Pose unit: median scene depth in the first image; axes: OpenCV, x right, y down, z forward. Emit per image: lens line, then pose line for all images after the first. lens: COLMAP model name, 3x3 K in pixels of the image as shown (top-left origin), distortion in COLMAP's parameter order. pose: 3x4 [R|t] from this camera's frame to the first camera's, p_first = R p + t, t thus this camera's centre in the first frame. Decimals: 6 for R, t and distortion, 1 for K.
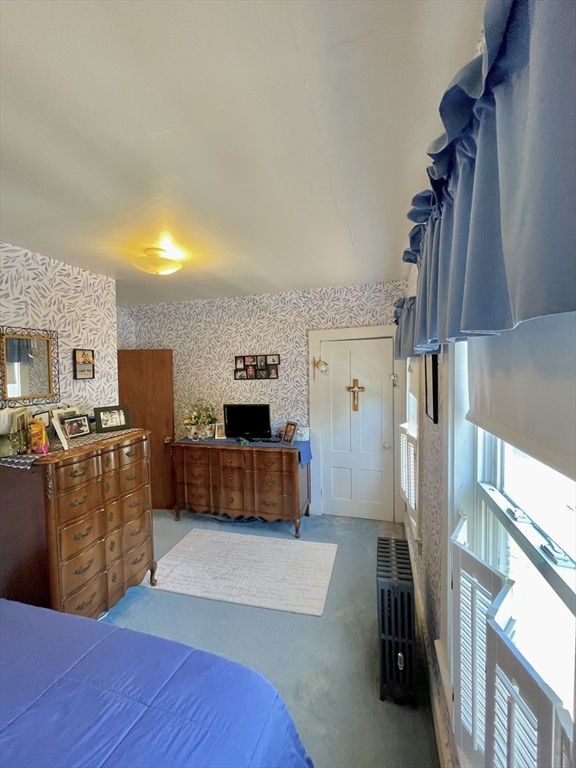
lens RADIAL K [[308.6, 0, 289.4], [0, 308.6, 381.0], [0, 0, 1]] dist [-0.000120, -0.003957]
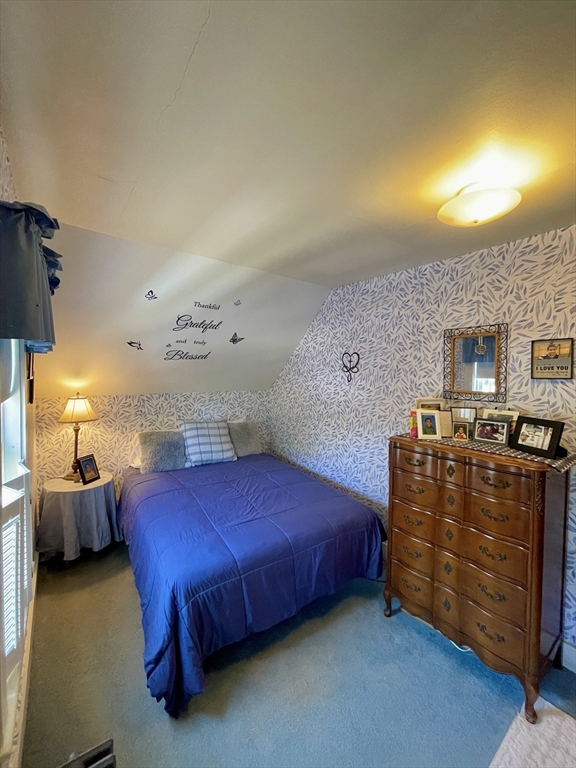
lens RADIAL K [[308.6, 0, 289.4], [0, 308.6, 381.0], [0, 0, 1]] dist [-0.000120, -0.003957]
pose [[-0.601287, 0.007716, -0.798996, 0.330771], [-0.056464, 0.997043, 0.052121, -0.005869], [0.797035, 0.076455, -0.599074, 1.040317]]
